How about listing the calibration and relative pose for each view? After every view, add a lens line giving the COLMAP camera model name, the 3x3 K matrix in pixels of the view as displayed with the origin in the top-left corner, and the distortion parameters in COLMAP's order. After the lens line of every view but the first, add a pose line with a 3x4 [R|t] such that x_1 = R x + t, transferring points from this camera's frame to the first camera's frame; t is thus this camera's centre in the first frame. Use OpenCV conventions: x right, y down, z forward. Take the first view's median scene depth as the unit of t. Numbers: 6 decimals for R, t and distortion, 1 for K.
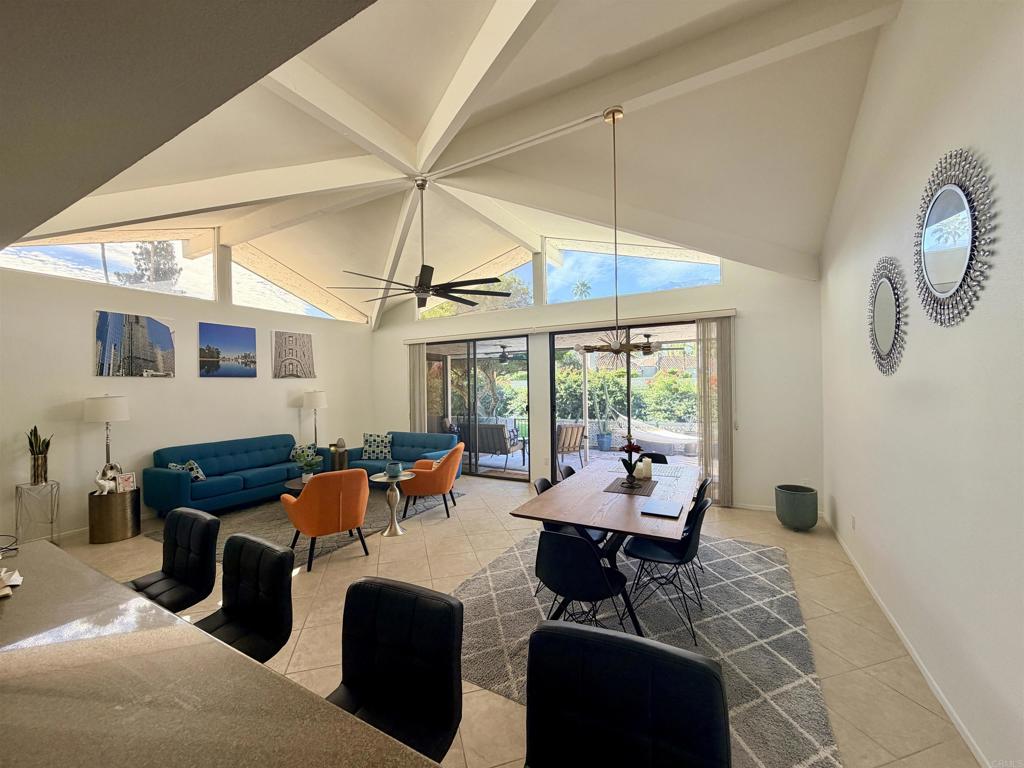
lens RADIAL K [[409.2, 0, 505.6], [0, 409.2, 384.1], [0, 0, 1]] dist [-0.001802, 0.000433]
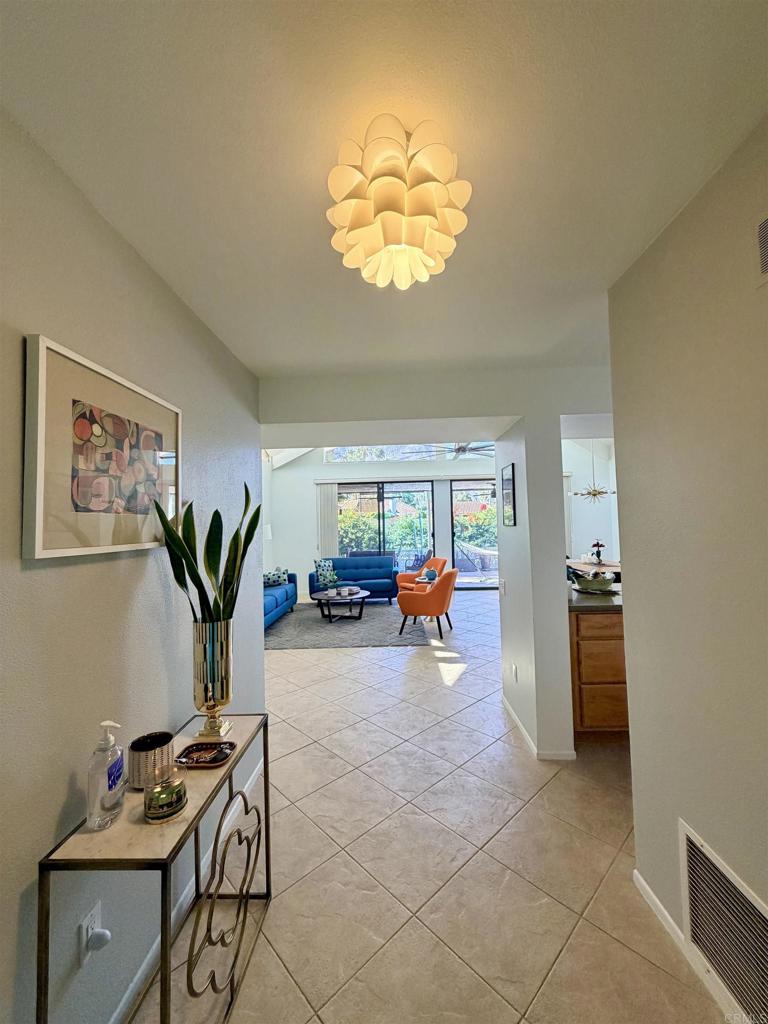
lens RADIAL K [[409.2, 0, 377.8], [0, 409.2, 506.9], [0, 0, 1]] dist [-0.001802, 0.000433]
pose [[0.888886, 0.014923, 0.457885, -0.717174], [0.007581, 0.998853, -0.047271, 0.028379], [-0.458065, 0.045490, 0.887754, -0.105891]]
